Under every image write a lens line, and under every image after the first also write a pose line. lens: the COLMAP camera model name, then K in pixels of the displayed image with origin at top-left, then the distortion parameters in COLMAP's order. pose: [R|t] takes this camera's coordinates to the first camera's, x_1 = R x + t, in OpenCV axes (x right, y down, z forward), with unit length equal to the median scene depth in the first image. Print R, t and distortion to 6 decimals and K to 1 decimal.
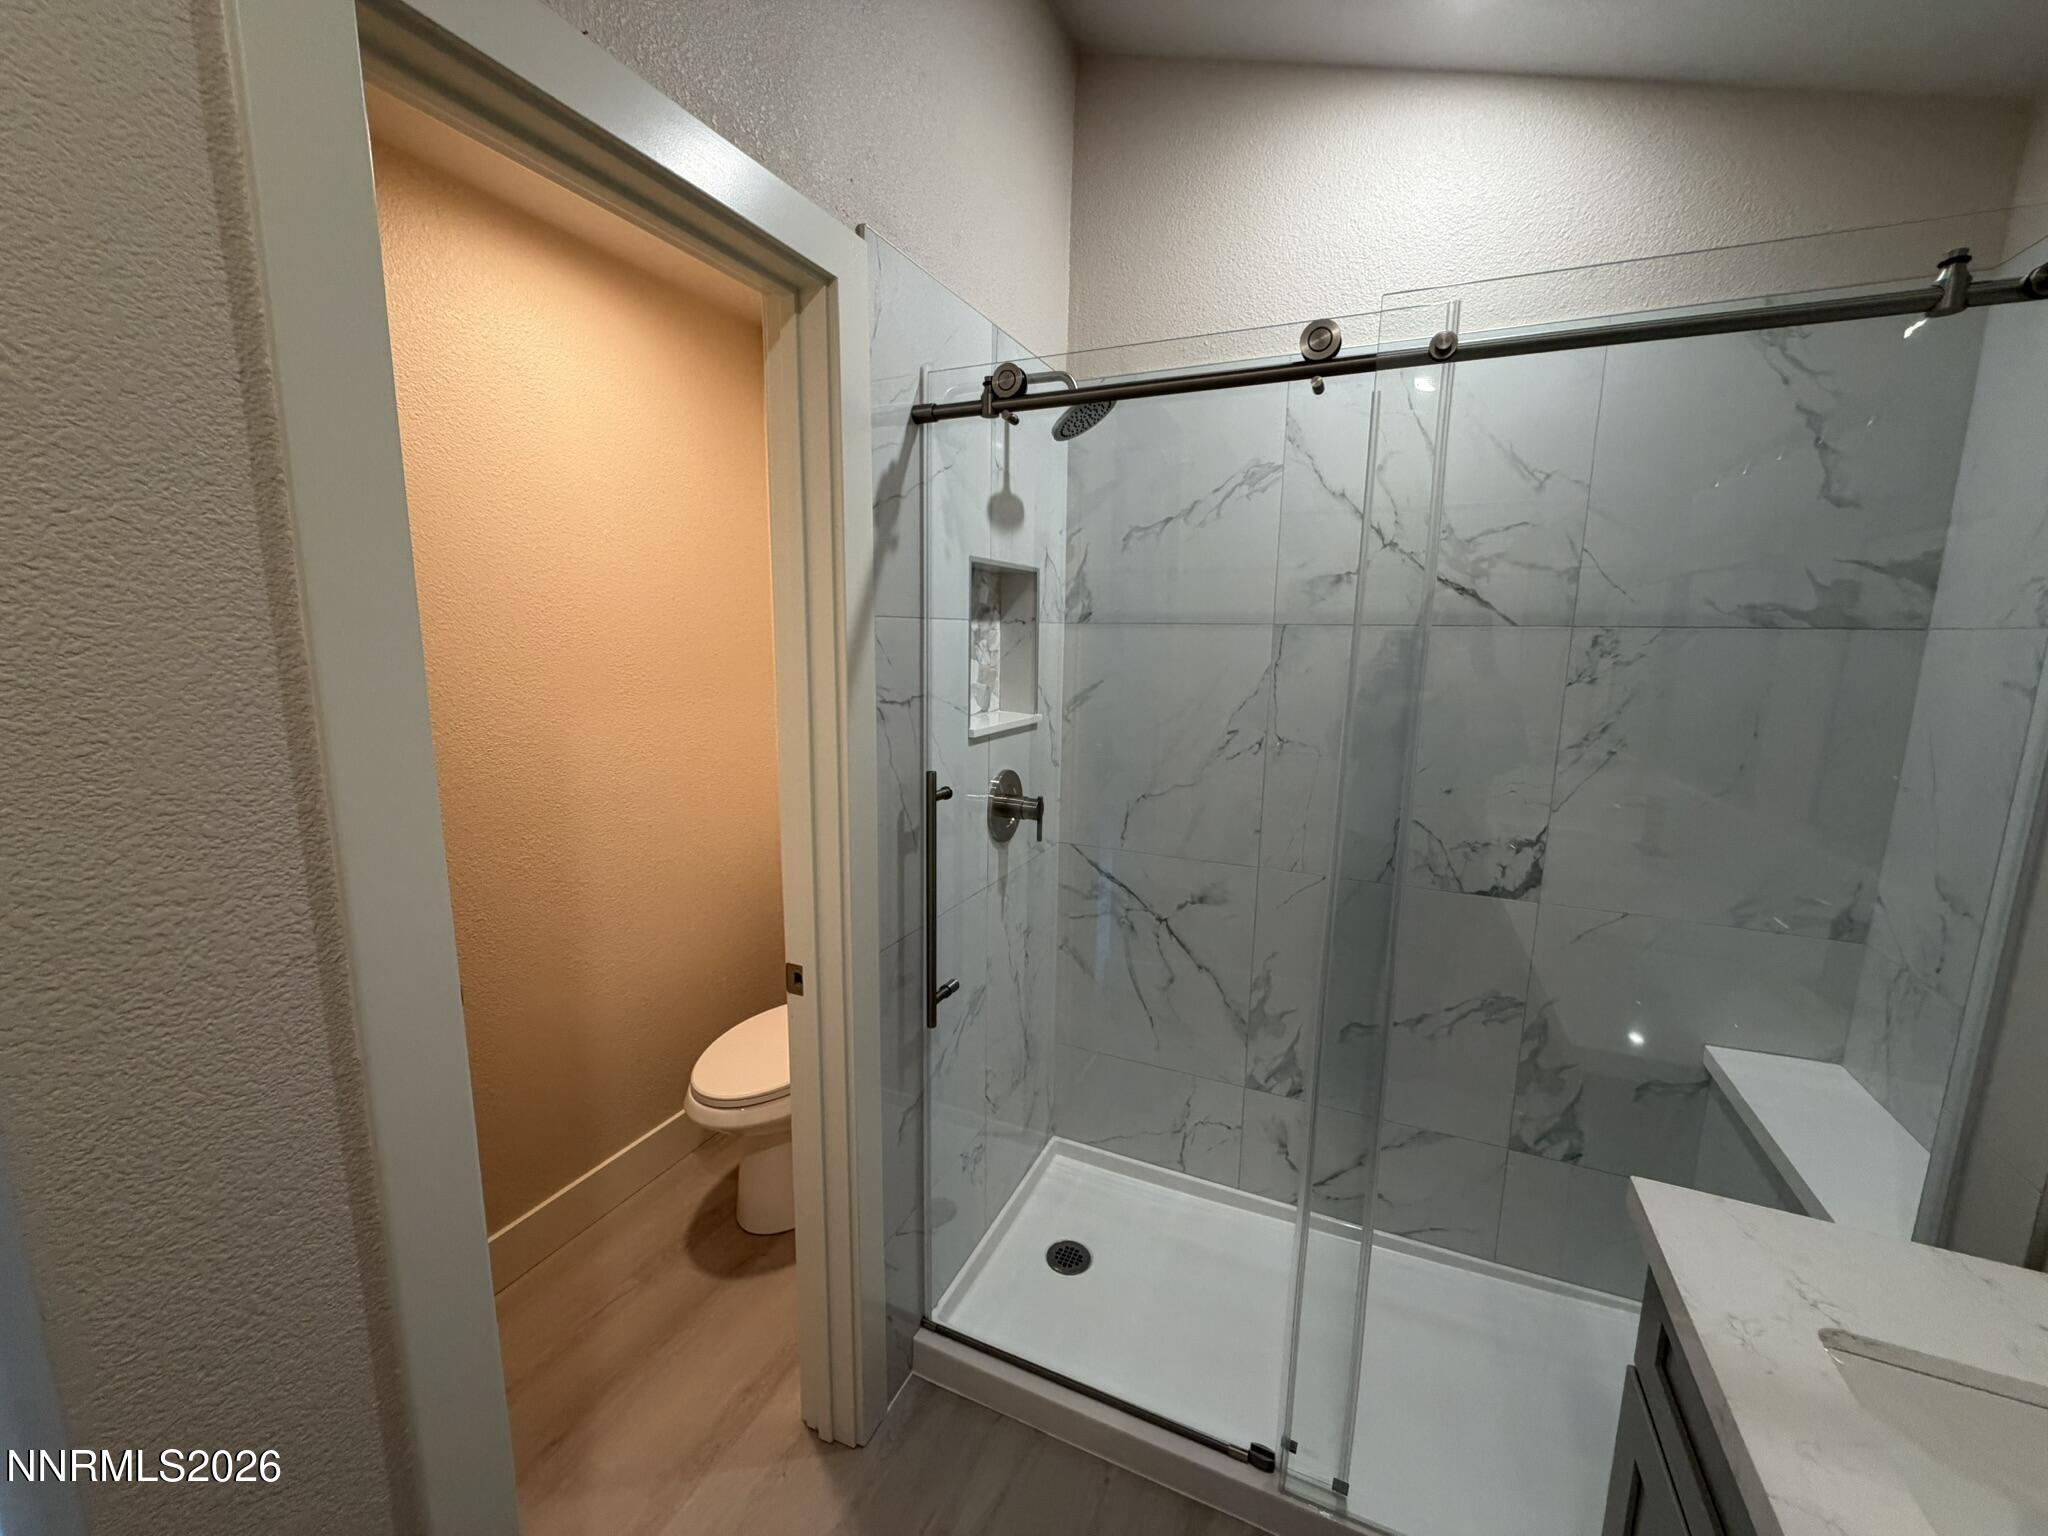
lens RADIAL K [[815.9, 0, 1012.1], [0, 815.9, 769.5], [0, 0, 1]] dist [-0.002259, -0.000221]
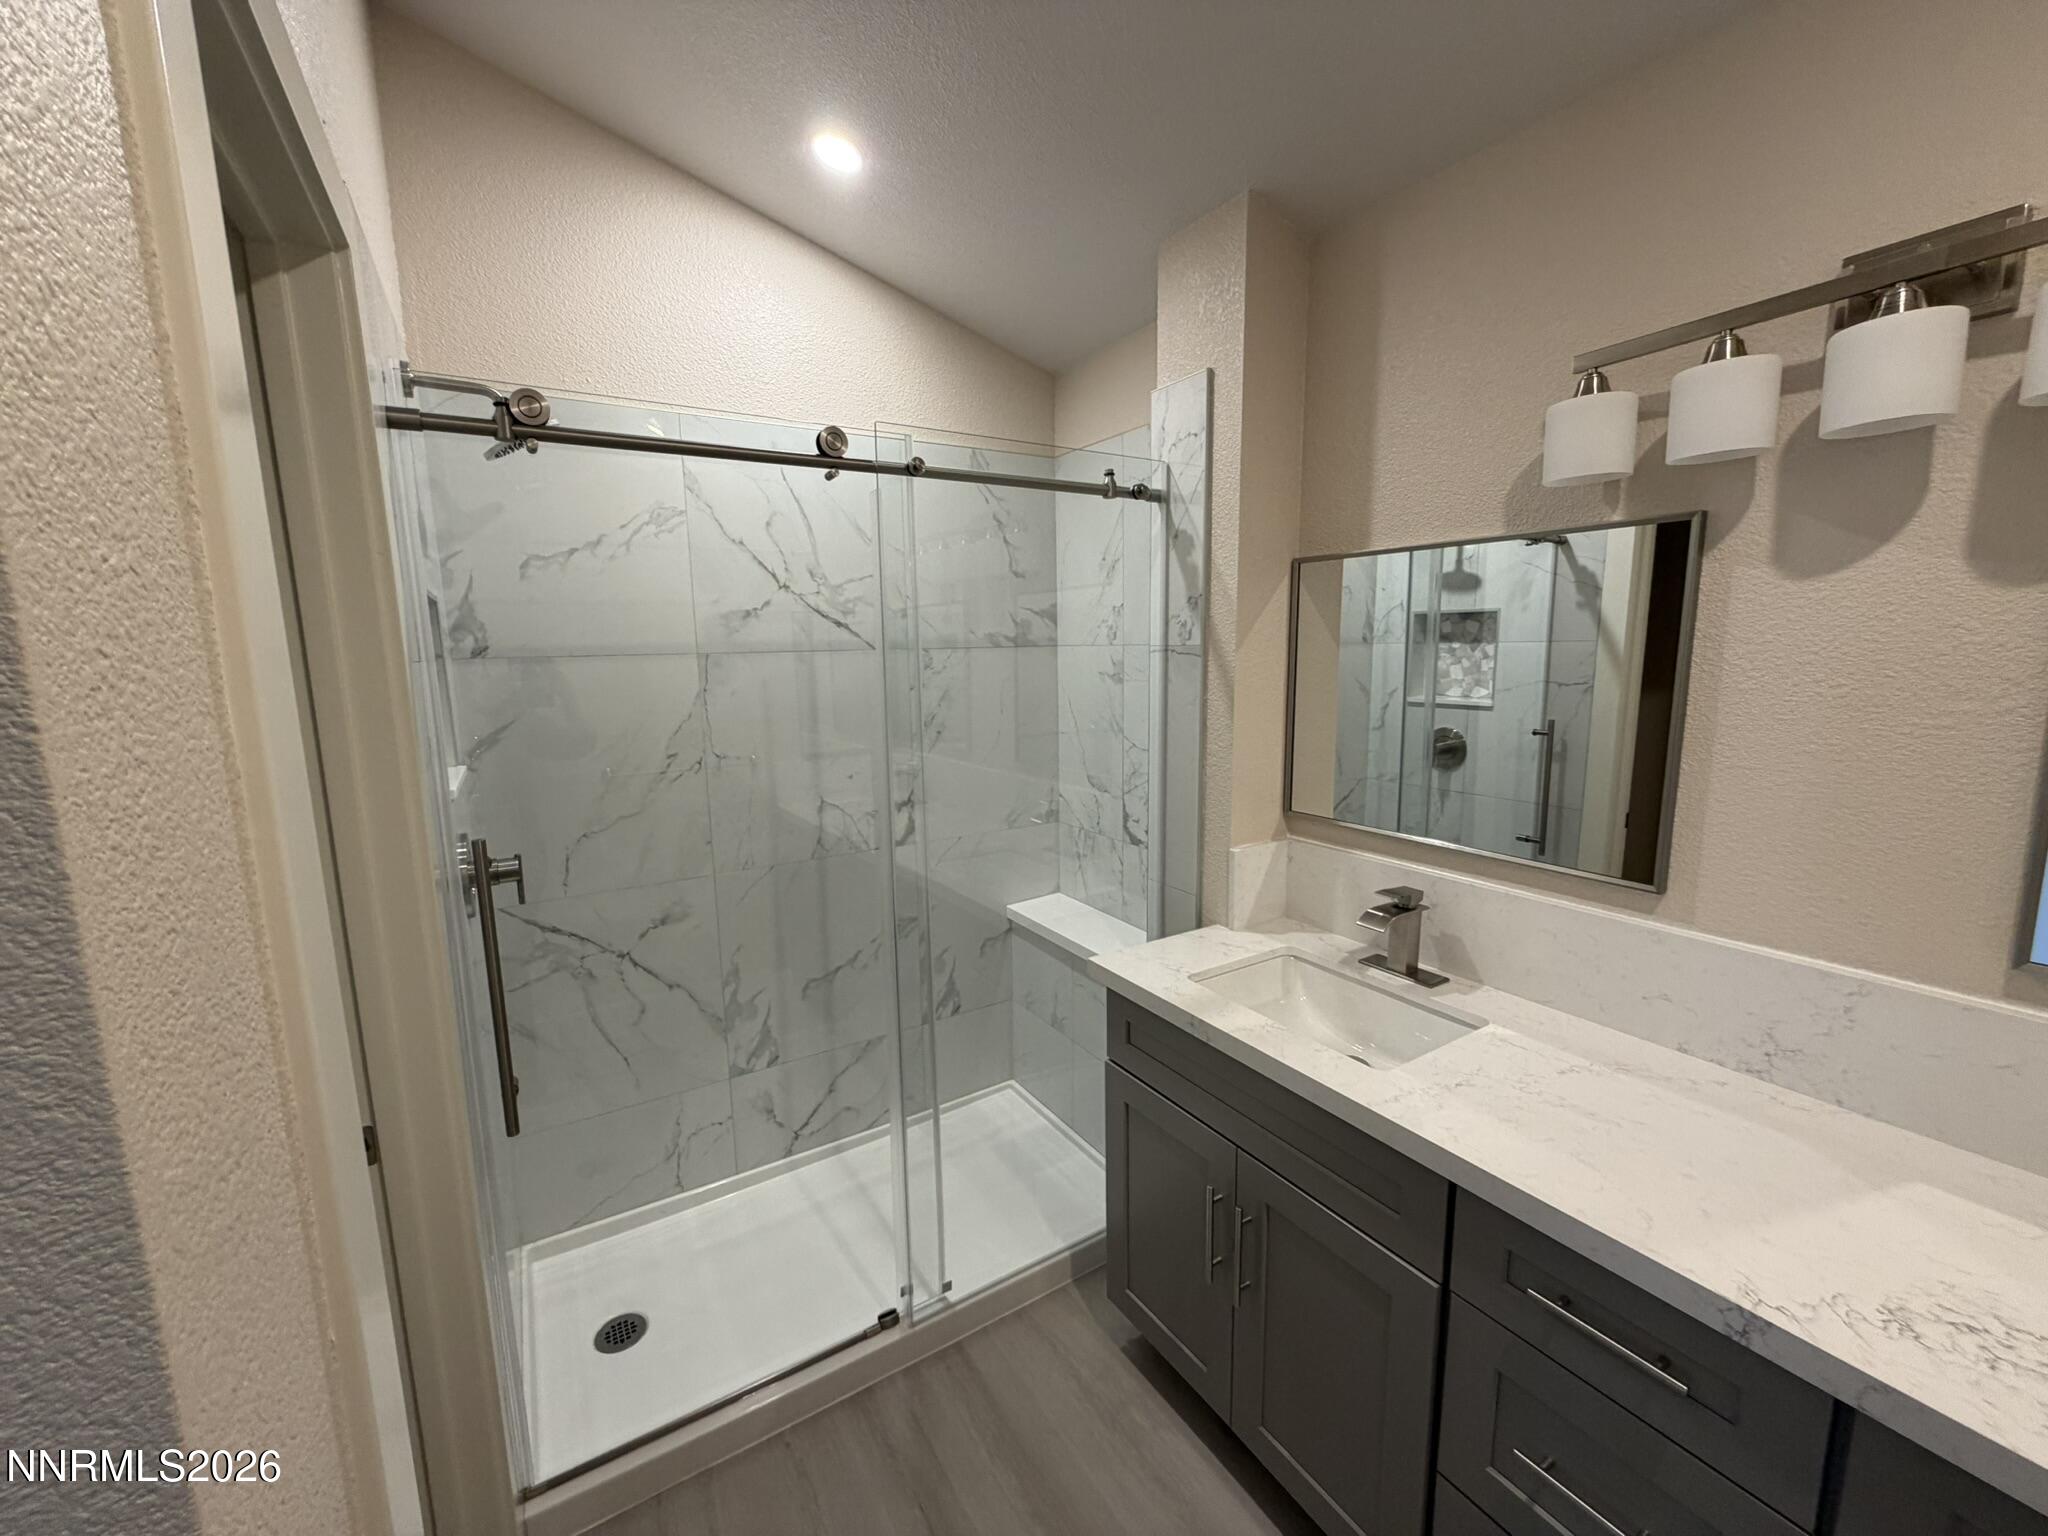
lens RADIAL K [[815.9, 0, 1017.4], [0, 815.9, 770.1], [0, 0, 1]] dist [-0.002259, -0.000221]
pose [[0.555534, -0.148000, 0.818216, -0.400511], [0.165302, 0.984048, 0.065763, -0.026602], [-0.814897, 0.098720, 0.571137, 0.036661]]
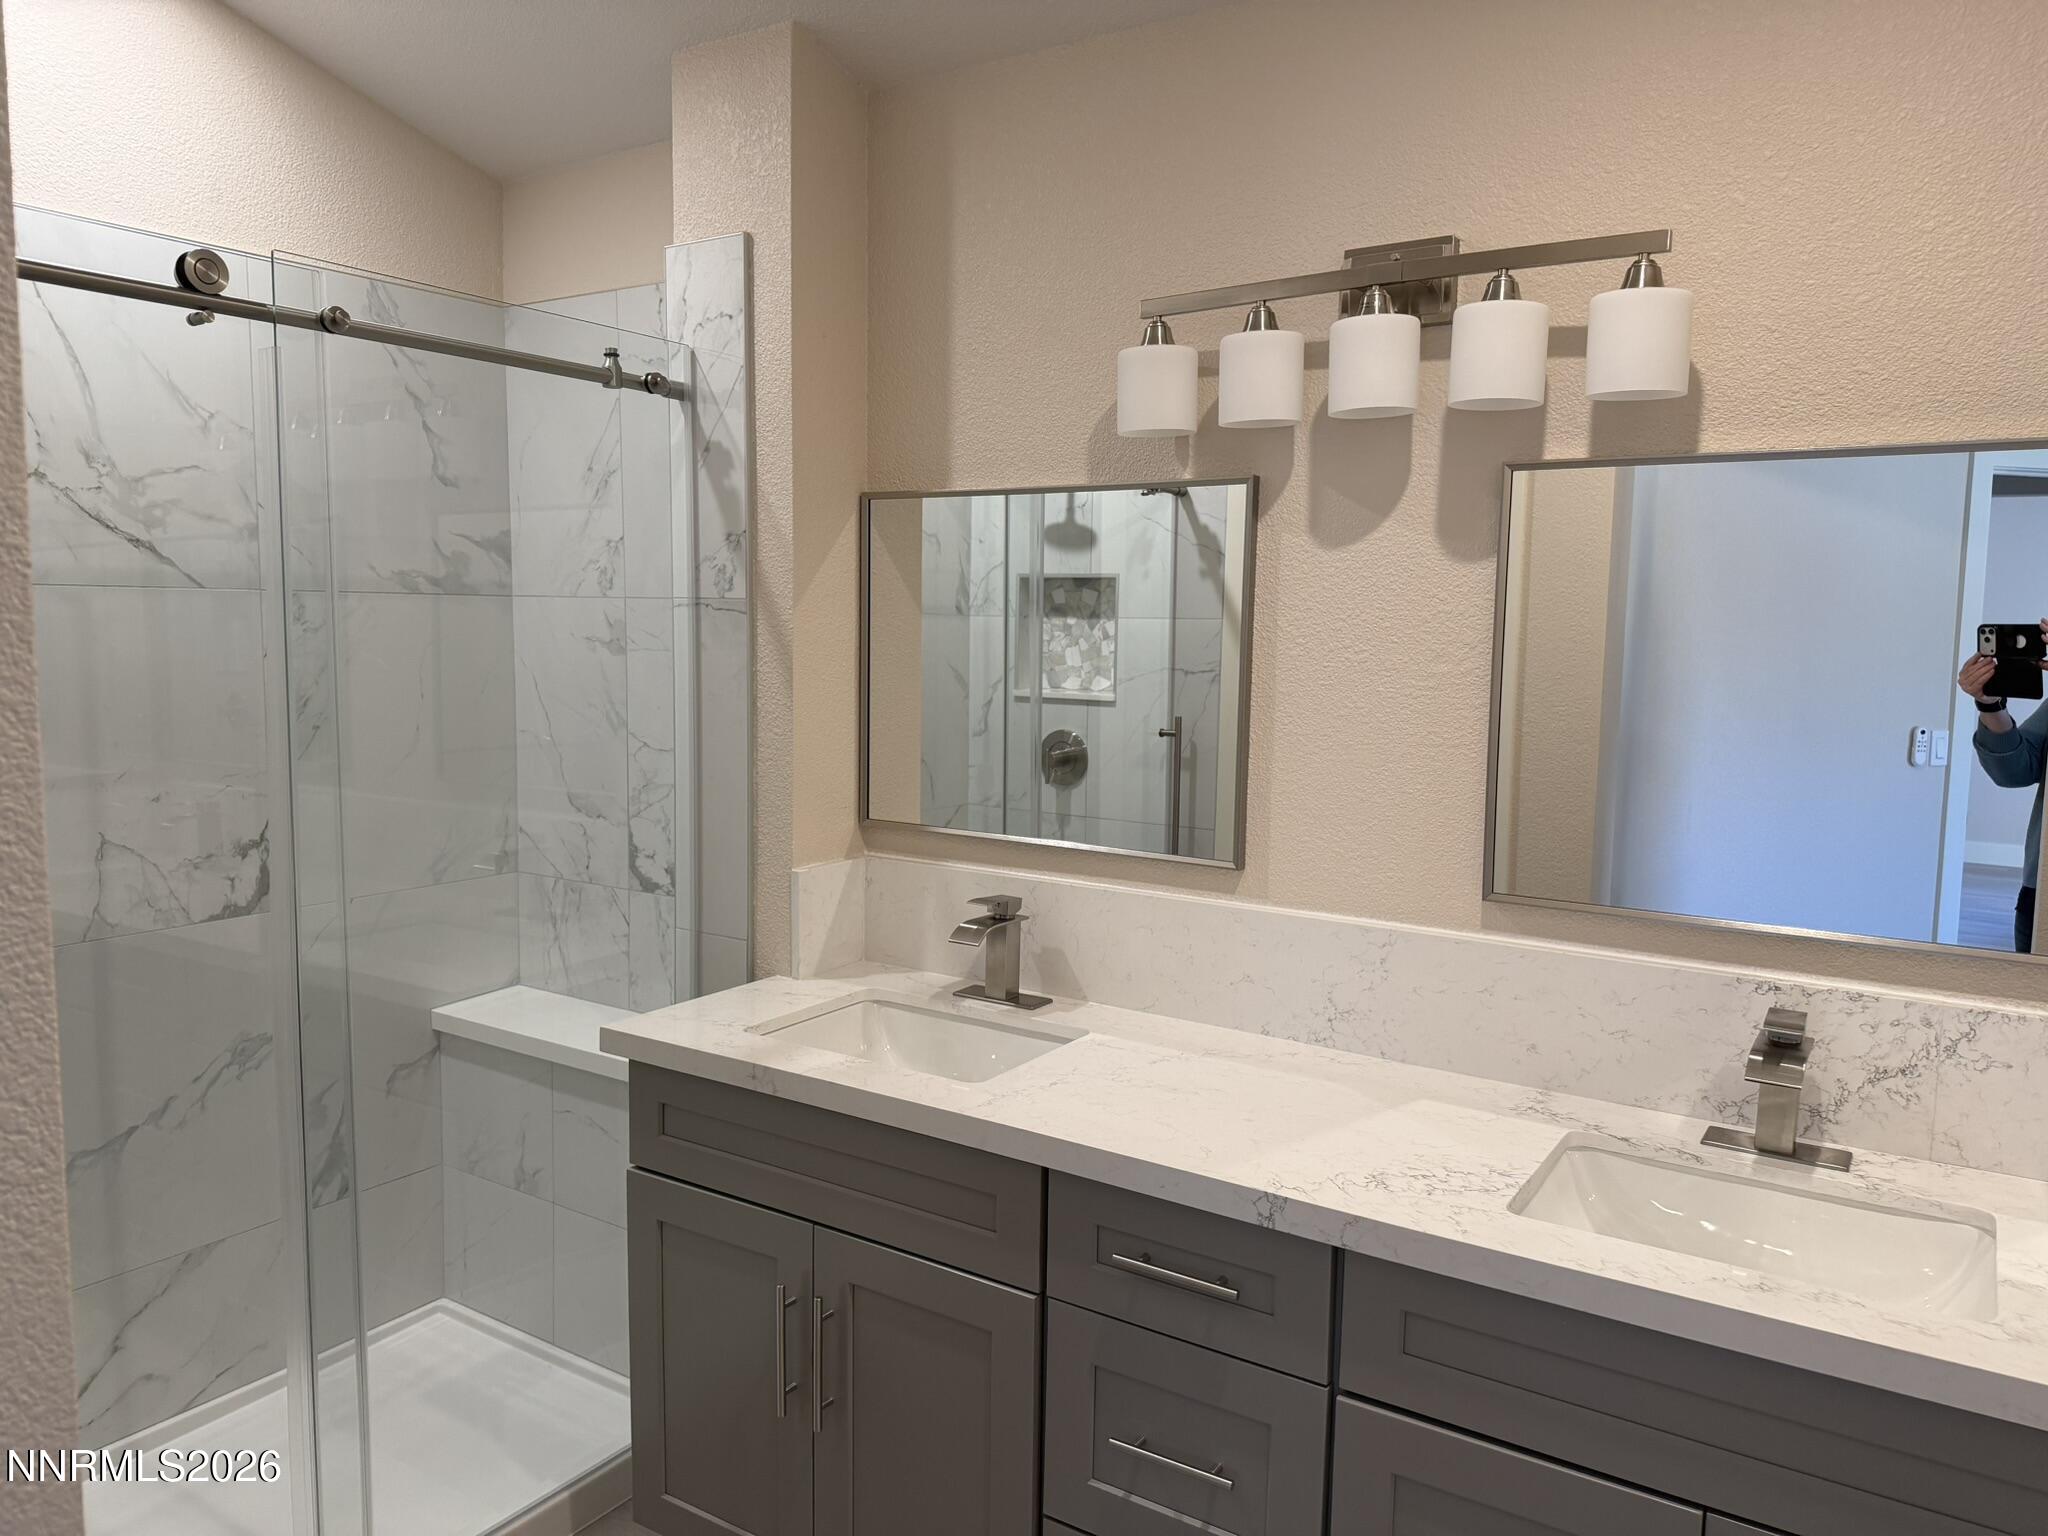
lens RADIAL K [[1432.4, 0, 1028.4], [0, 1432.4, 775.7], [0, 0, 1]] dist [0.069091, -0.099123]
pose [[0.150826, -0.115361, 0.981806, -0.719253], [0.153316, 0.983880, 0.092052, 0.005678], [-0.976599, 0.136643, 0.166082, -0.042914]]
